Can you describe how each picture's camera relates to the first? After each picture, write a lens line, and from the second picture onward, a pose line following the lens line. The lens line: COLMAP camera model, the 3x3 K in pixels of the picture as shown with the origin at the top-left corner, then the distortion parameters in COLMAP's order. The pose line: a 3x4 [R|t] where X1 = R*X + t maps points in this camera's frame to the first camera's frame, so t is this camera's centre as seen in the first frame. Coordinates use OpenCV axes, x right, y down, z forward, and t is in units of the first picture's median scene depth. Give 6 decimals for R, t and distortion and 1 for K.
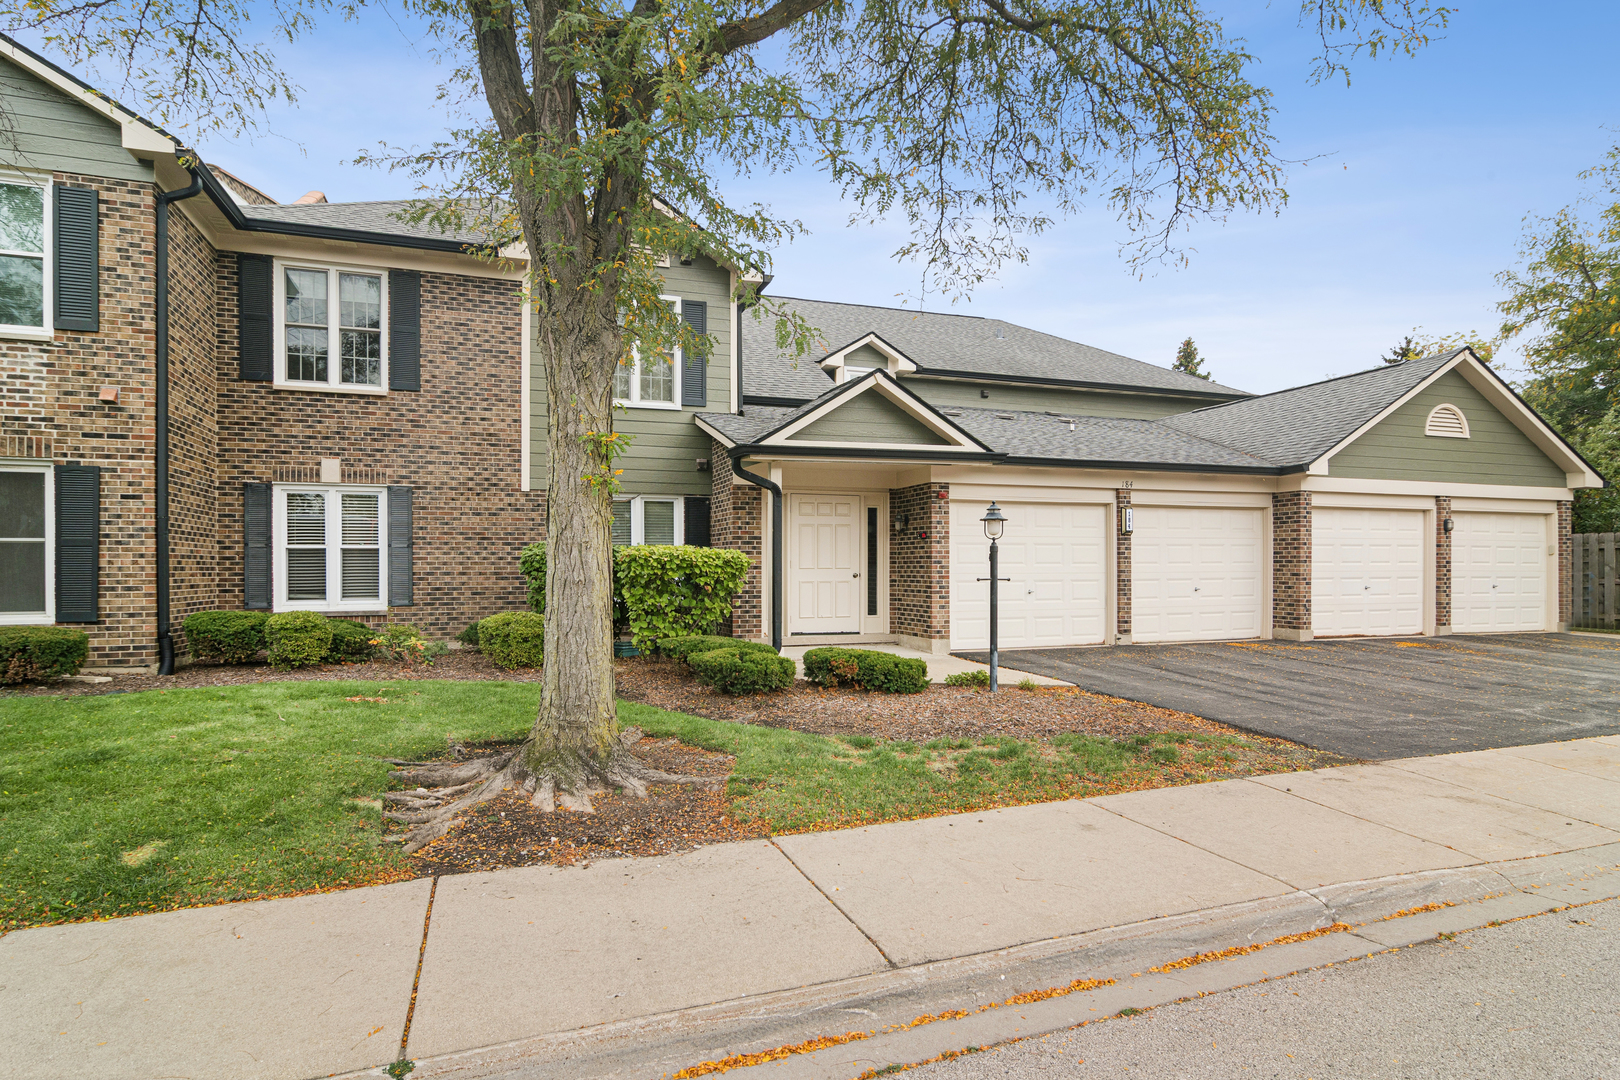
lens RADIAL K [[875.8, 0, 808.9], [0, 875.8, 542.2], [0, 0, 1]] dist [-0.001652, 0.001052]
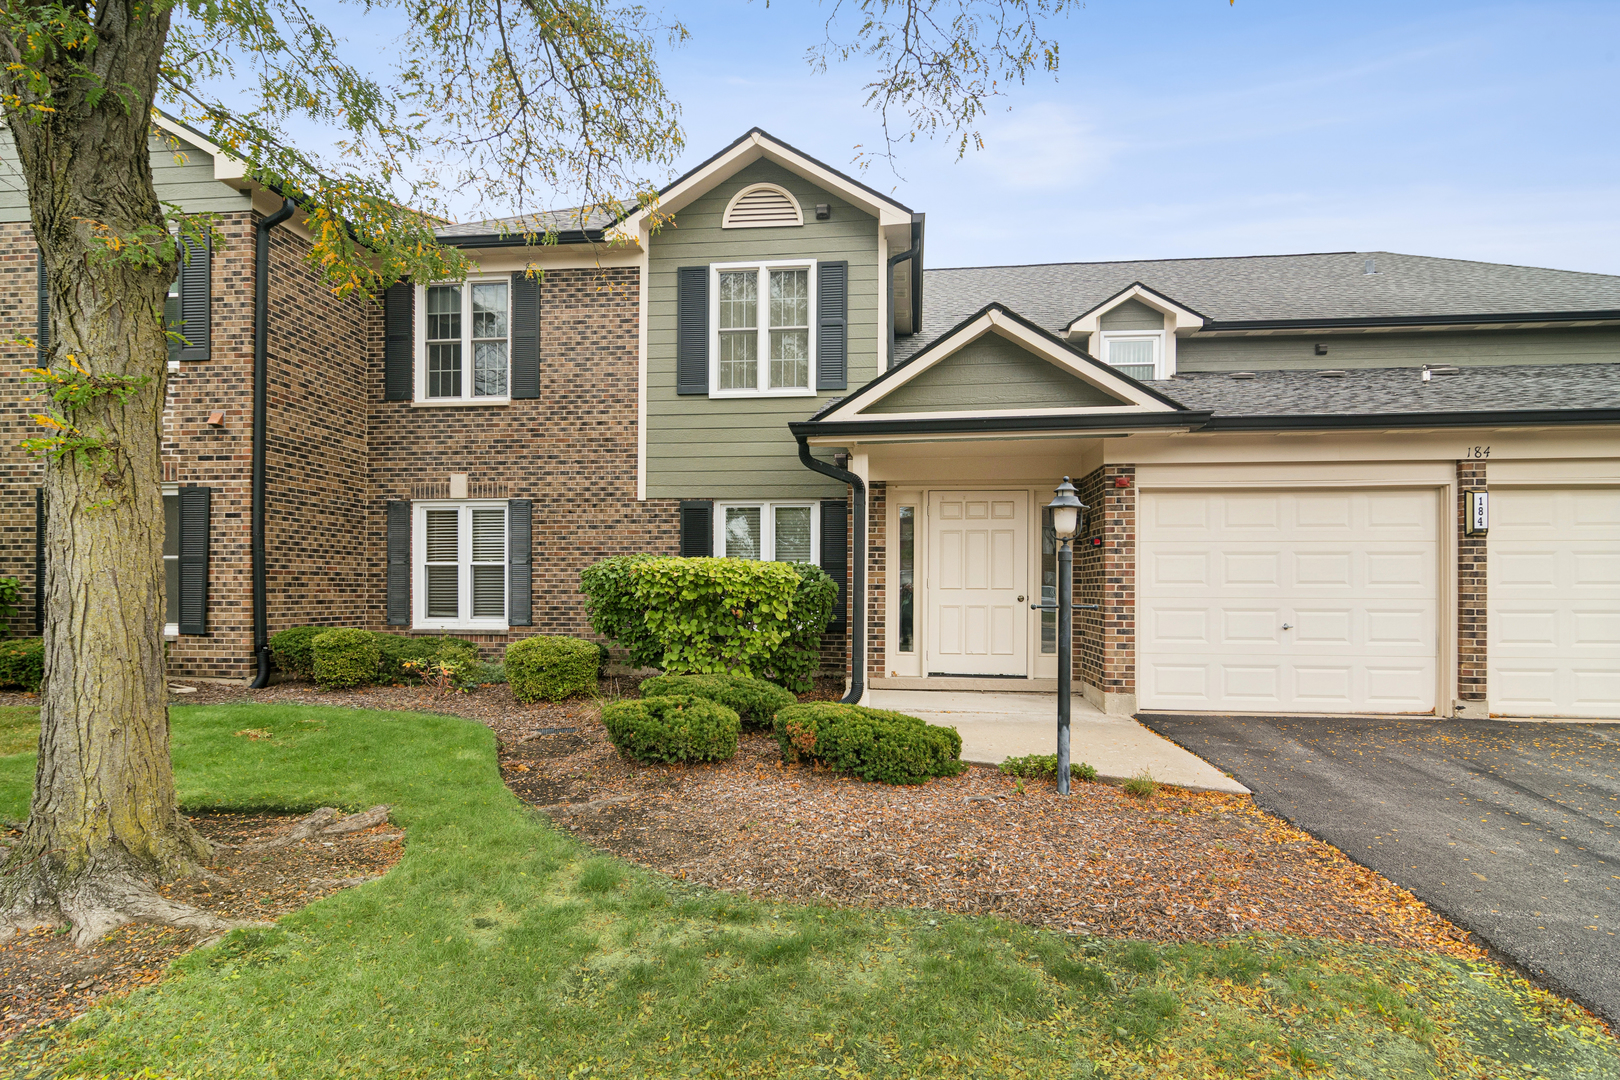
lens RADIAL K [[875.8, 0, 819.1], [0, 875.8, 571.7], [0, 0, 1]] dist [-0.001652, 0.001052]
pose [[0.899068, -0.002786, -0.437801, 0.242268], [0.006500, 0.999954, 0.006985, 0.009830], [0.437761, -0.009125, 0.899045, 0.287822]]
